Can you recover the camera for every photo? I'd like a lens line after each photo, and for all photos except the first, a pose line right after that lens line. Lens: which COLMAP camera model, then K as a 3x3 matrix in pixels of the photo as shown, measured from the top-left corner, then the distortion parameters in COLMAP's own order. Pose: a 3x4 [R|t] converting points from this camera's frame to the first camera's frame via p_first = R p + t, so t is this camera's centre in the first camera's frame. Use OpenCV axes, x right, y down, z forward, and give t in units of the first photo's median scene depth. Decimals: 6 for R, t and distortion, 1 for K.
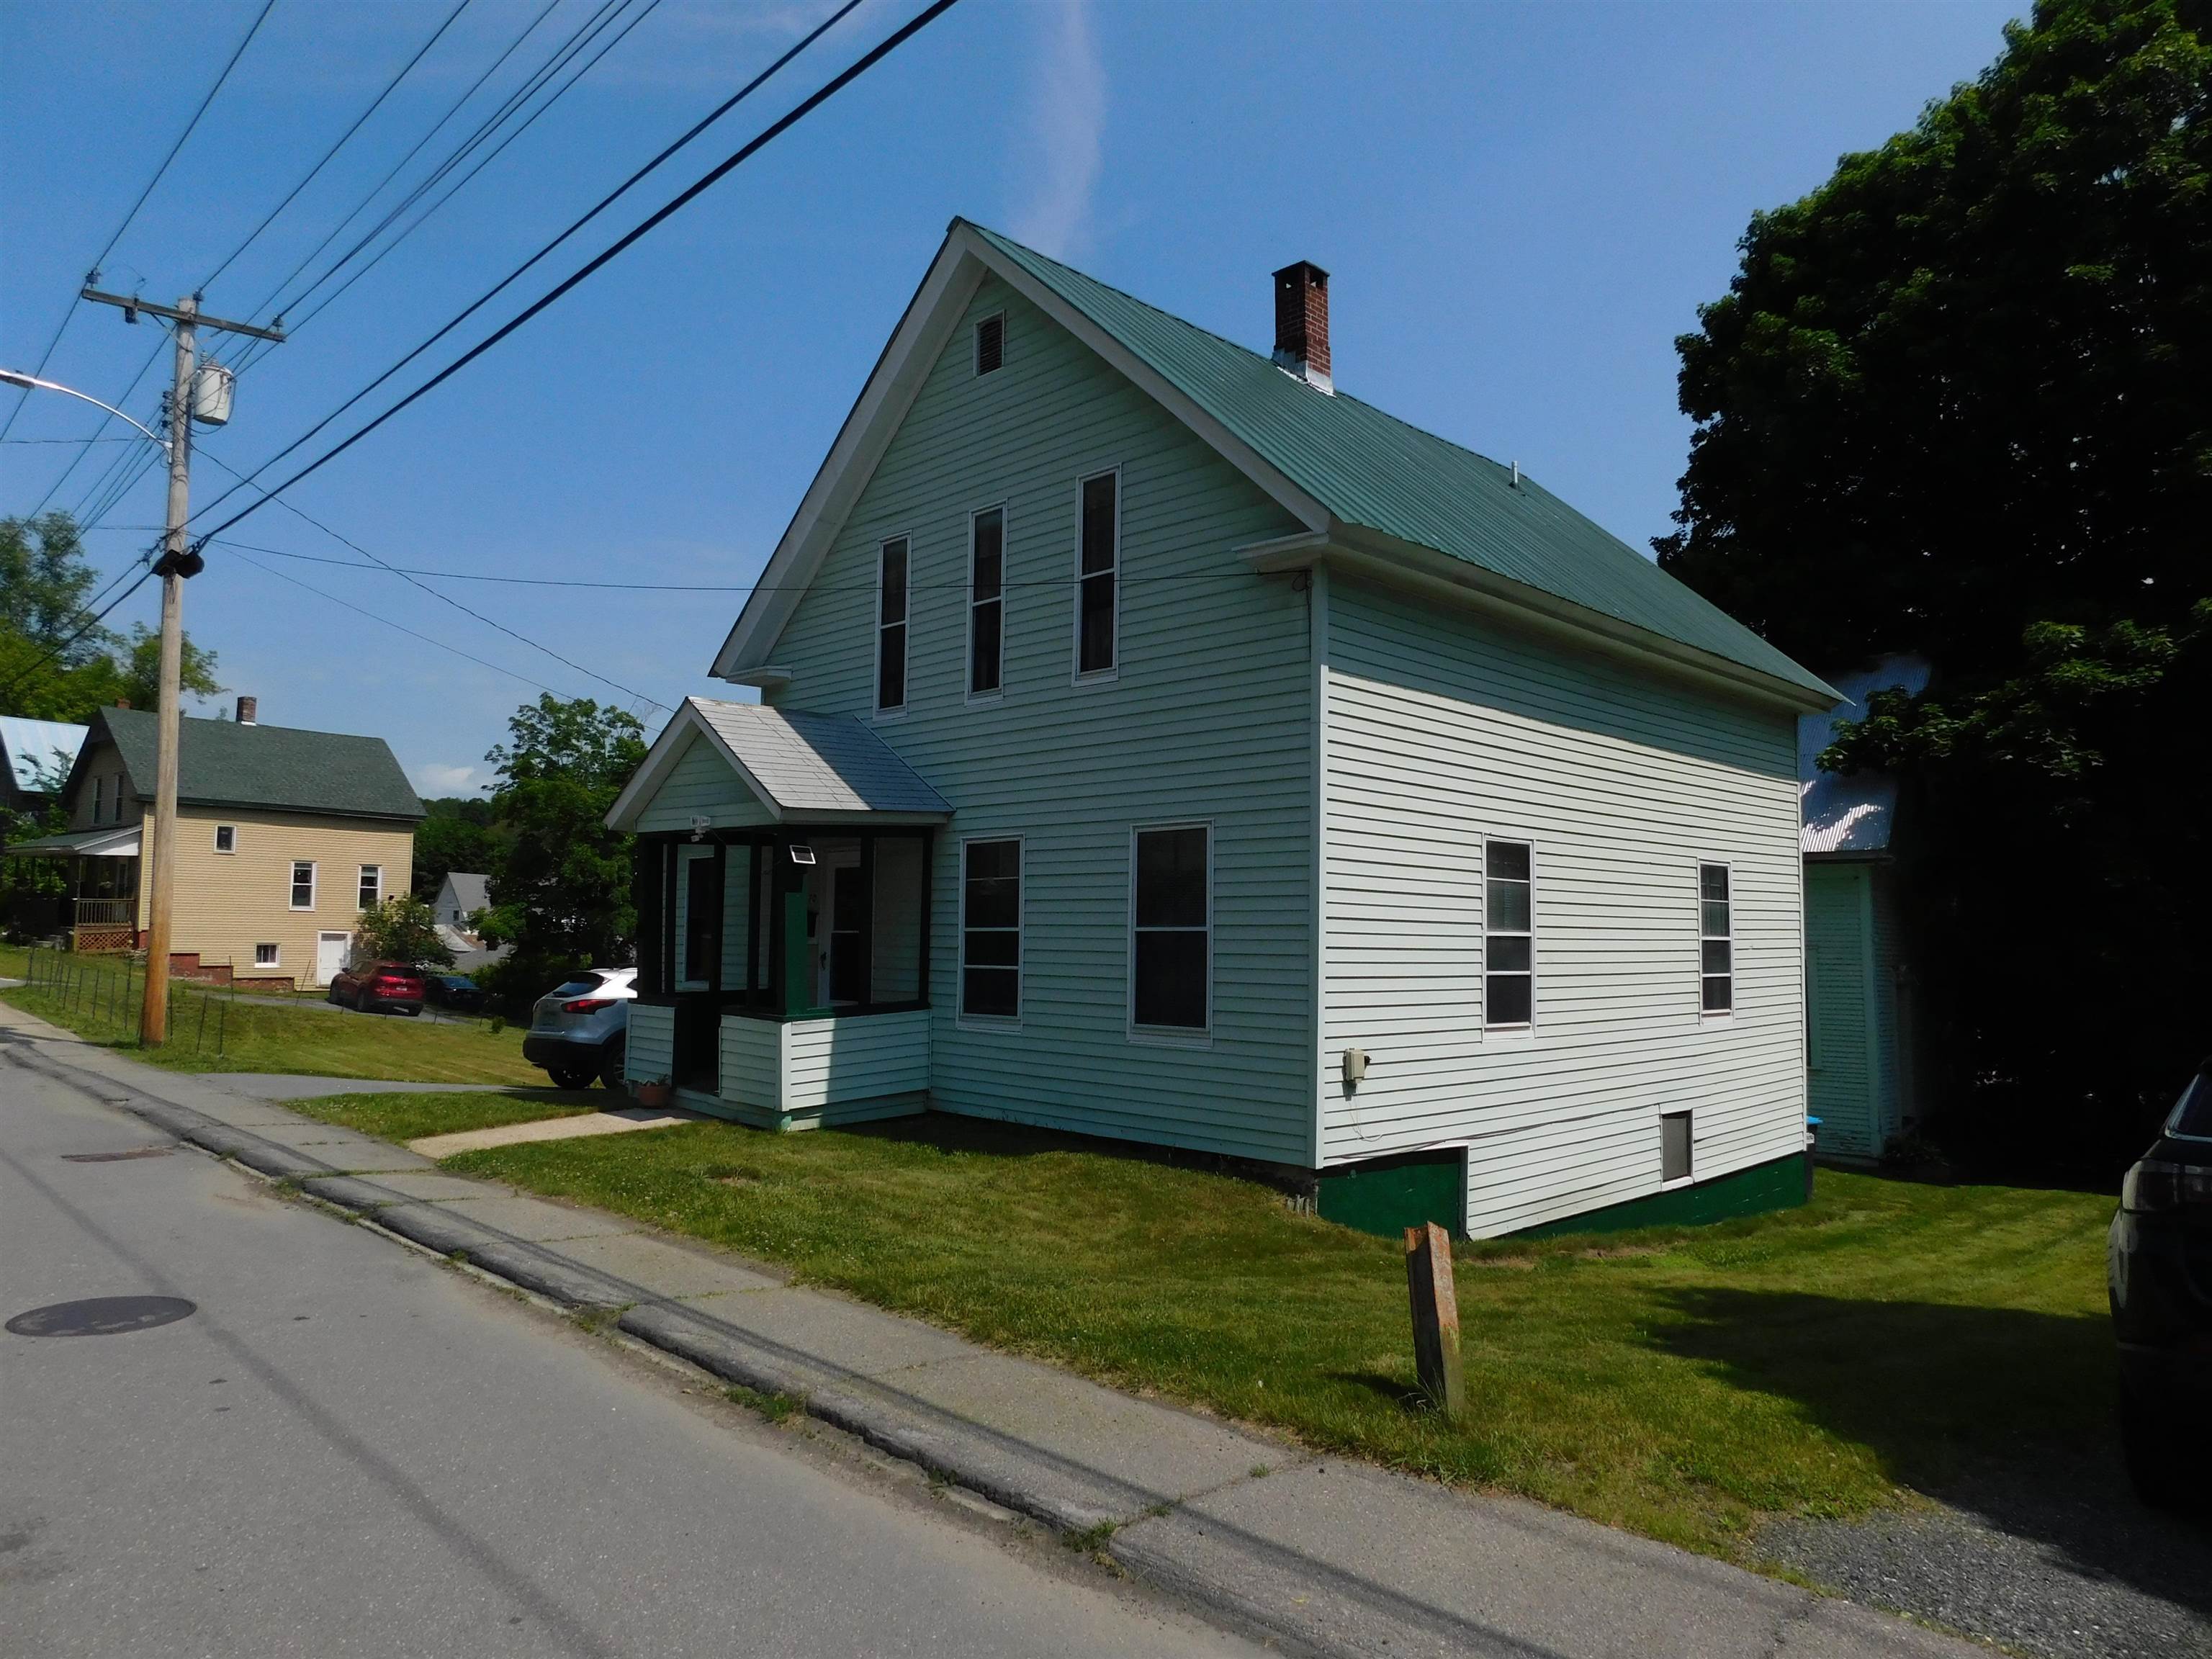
lens RADIAL K [[1459.8, 0, 1111.4], [0, 1459.8, 823.3], [0, 0, 1]] dist [-0.071663, 0.056488]
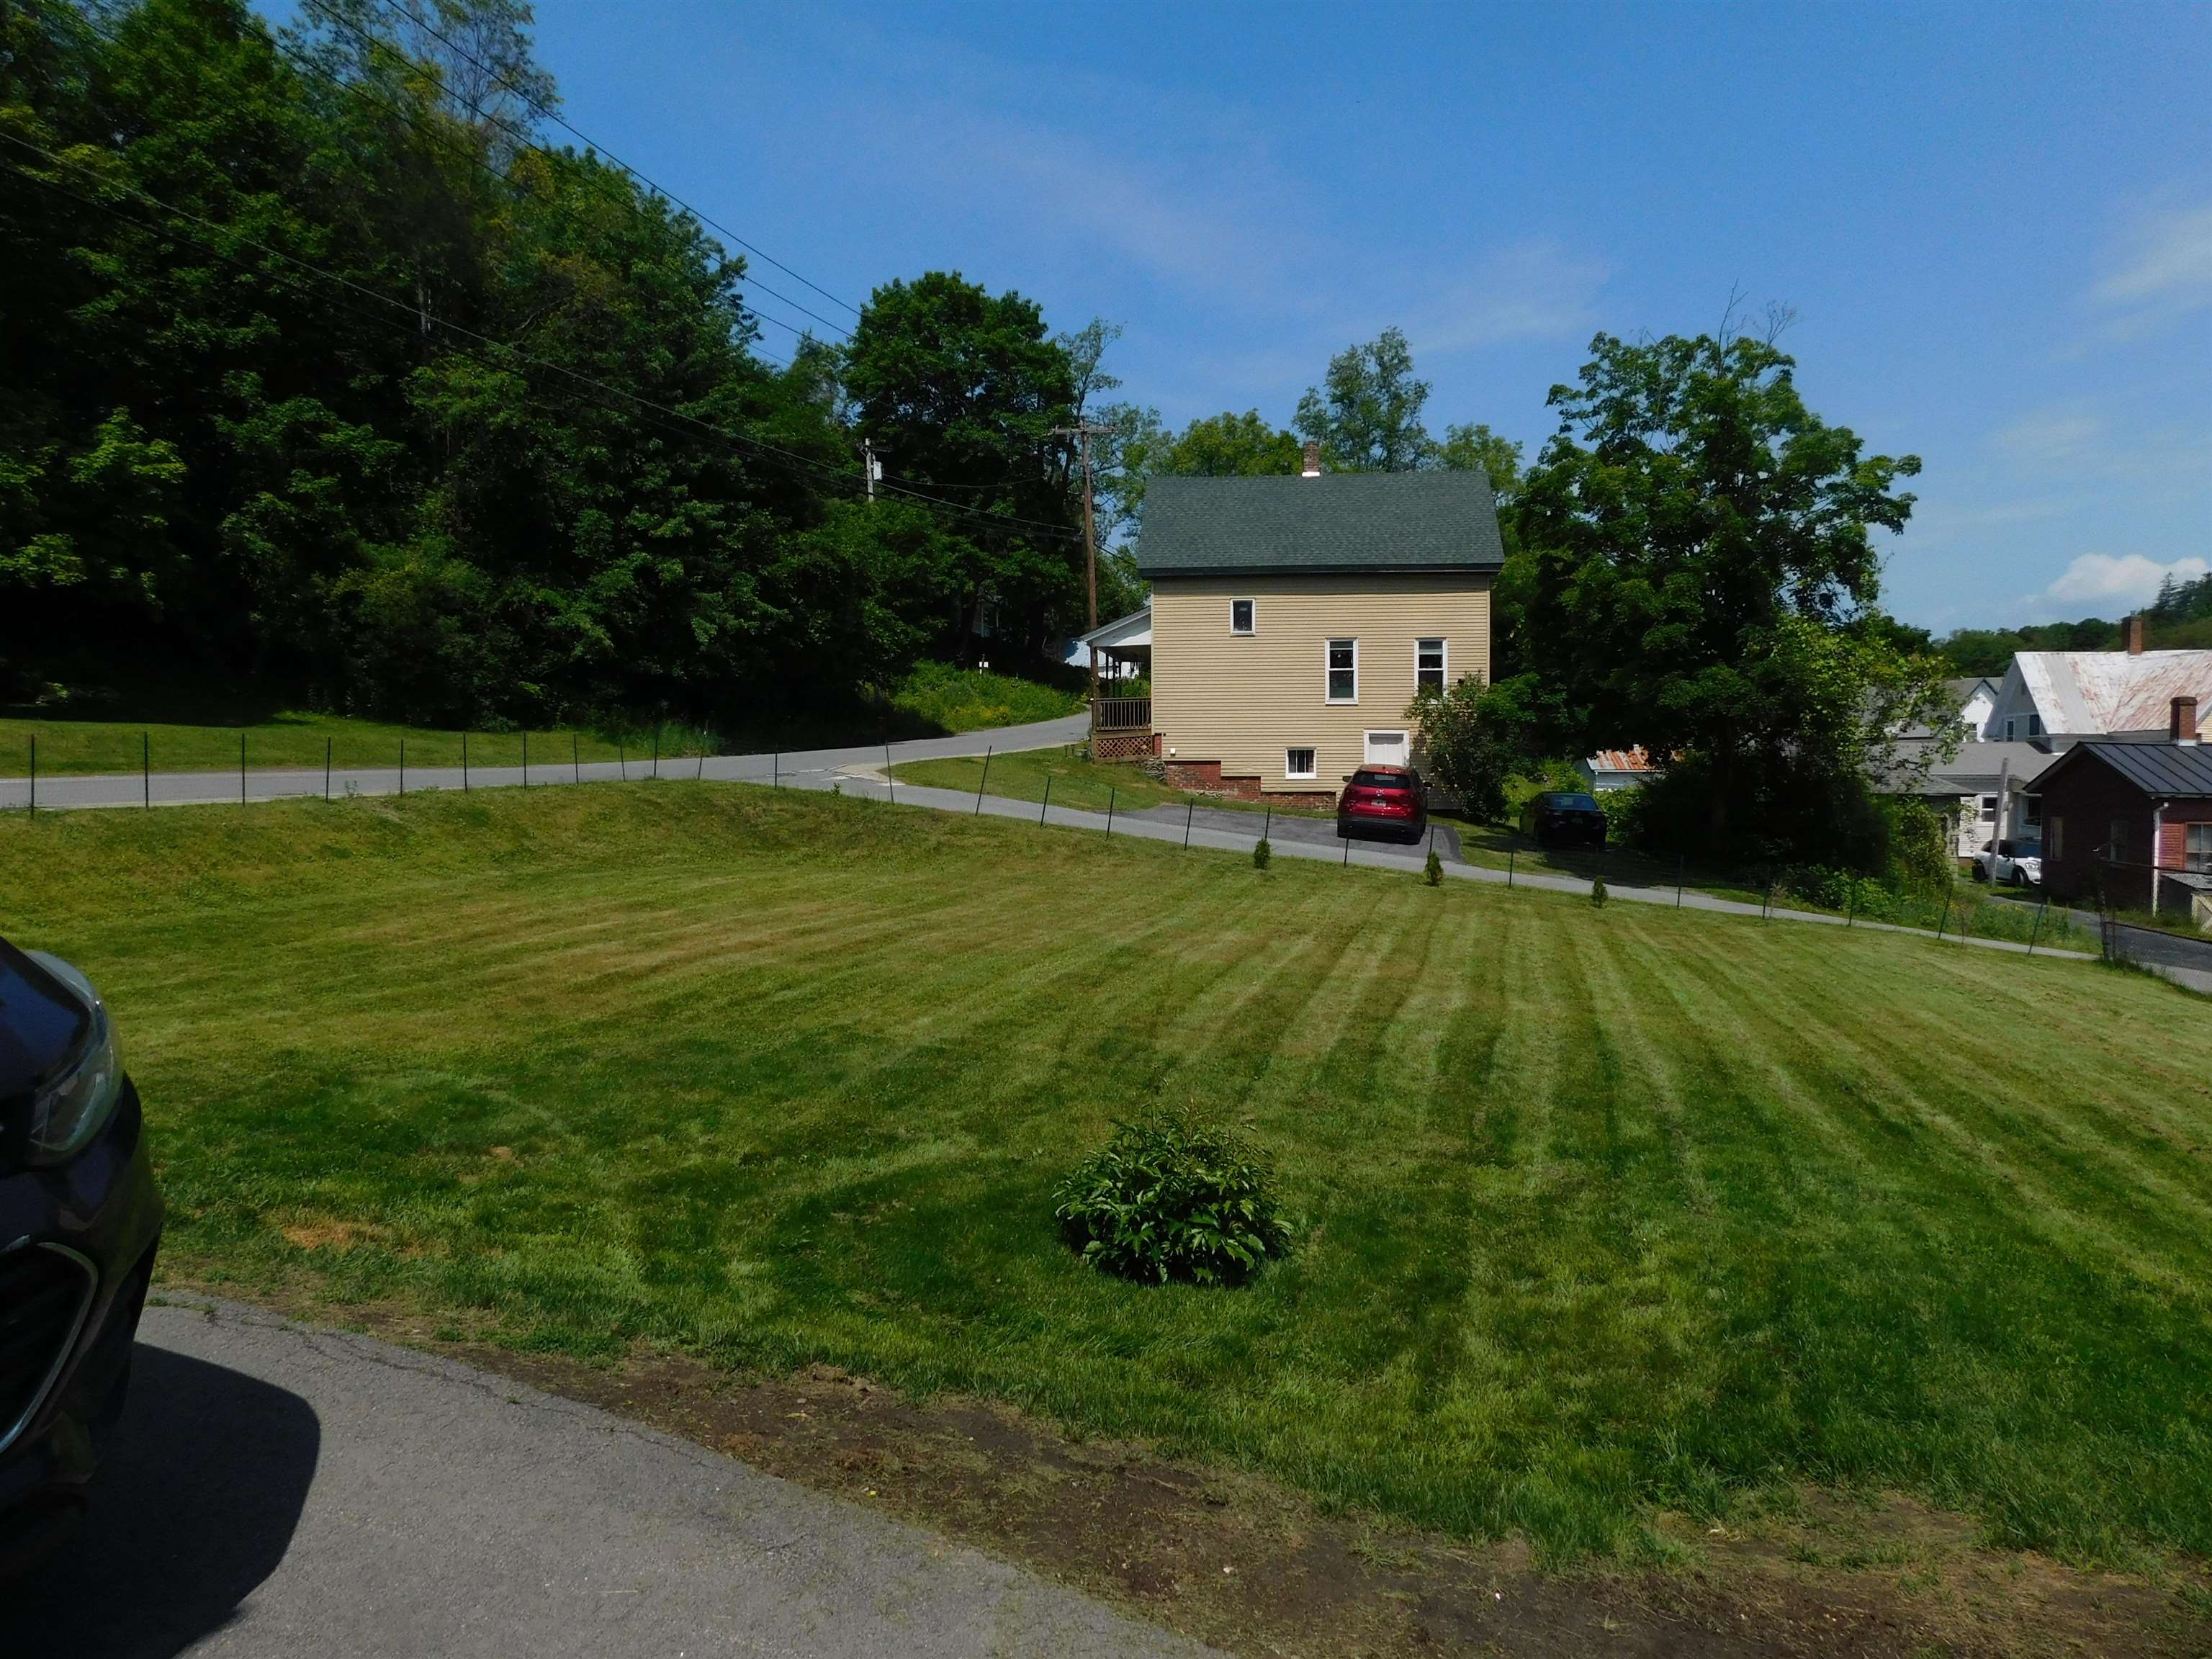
lens RADIAL K [[1459.8, 0, 1102.6], [0, 1459.8, 837.0], [0, 0, 1]] dist [-0.071663, 0.056488]
pose [[0.492342, 0.022228, -0.870118, 0.044722], [0.074675, 0.994909, 0.067670, 0.070533], [0.867193, -0.098293, 0.488175, 0.518586]]
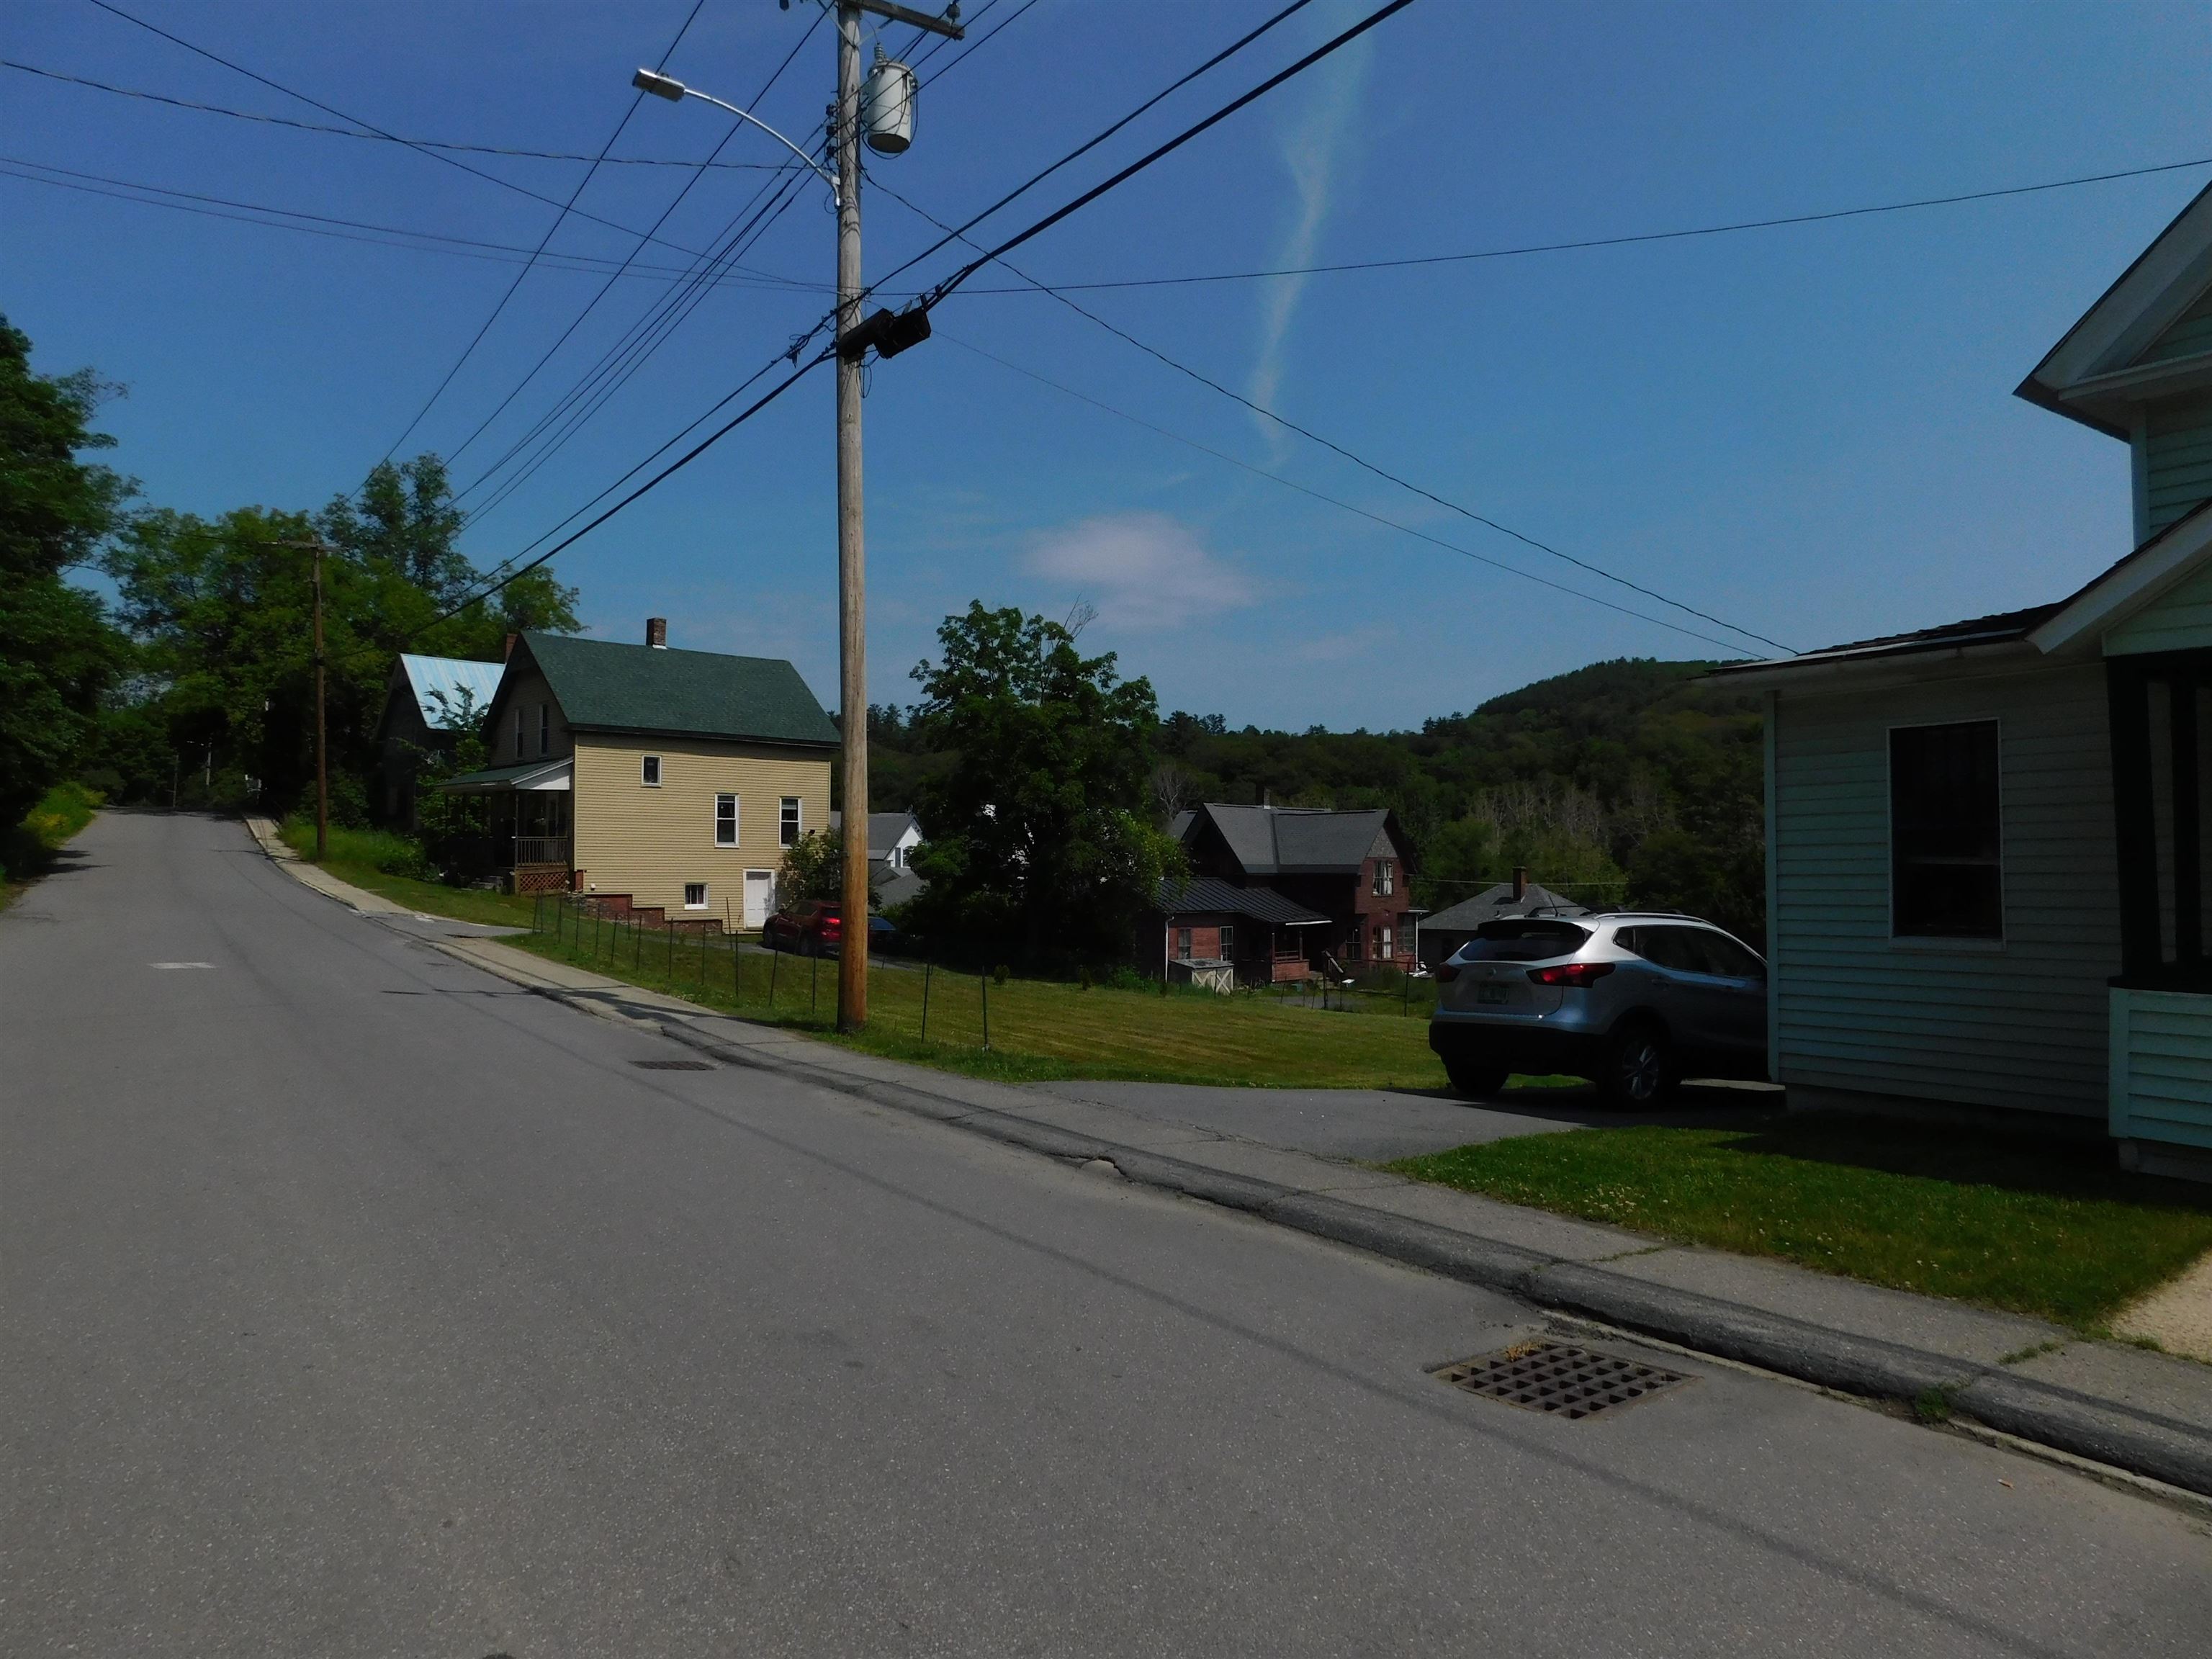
lens RADIAL K [[1459.8, 0, 1092.6], [0, 1459.8, 832.4], [0, 0, 1]] dist [-0.071663, 0.056488]
pose [[0.984359, -0.011550, -0.175794, -0.172558], [0.020452, 0.998594, 0.048913, 0.010681], [0.174982, -0.051744, 0.983211, 0.126855]]
